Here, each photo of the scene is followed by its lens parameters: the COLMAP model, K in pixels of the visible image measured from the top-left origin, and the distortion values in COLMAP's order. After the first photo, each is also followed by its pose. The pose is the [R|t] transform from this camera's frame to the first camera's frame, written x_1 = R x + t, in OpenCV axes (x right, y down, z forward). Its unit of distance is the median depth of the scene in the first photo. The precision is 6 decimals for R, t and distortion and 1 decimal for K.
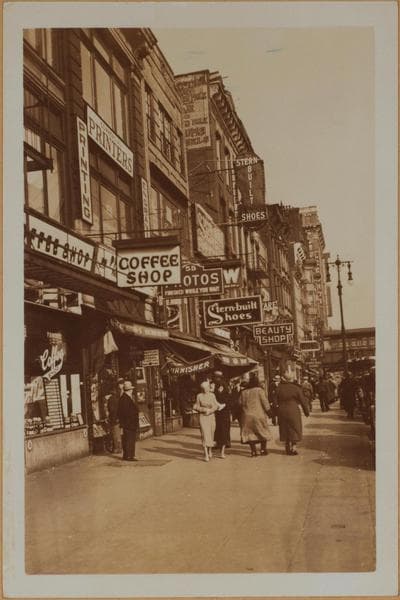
lens RADIAL K [[792.4, 0, 200.0], [0, 792.4, 300.0], [0, 0, 1]] dist [-0.000104, 0.013403]
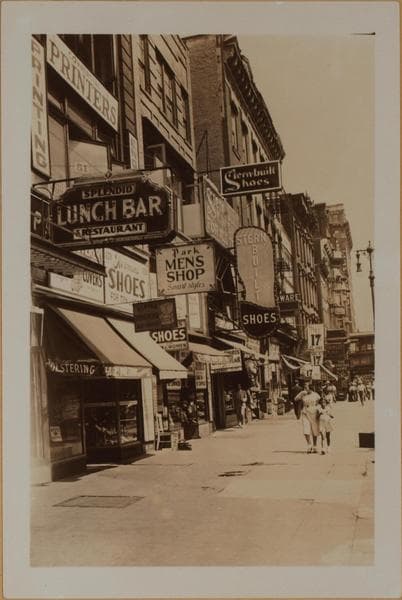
lens RADIAL K [[792.4, 0, 201.0], [0, 792.4, 300.0], [0, 0, 1]] dist [-0.000104, 0.013403]
pose [[0.999484, 0.001069, -0.032098, 0.016065], [-0.001164, 0.999995, -0.002933, 0.011707], [0.032095, 0.002969, 0.999480, 0.122261]]
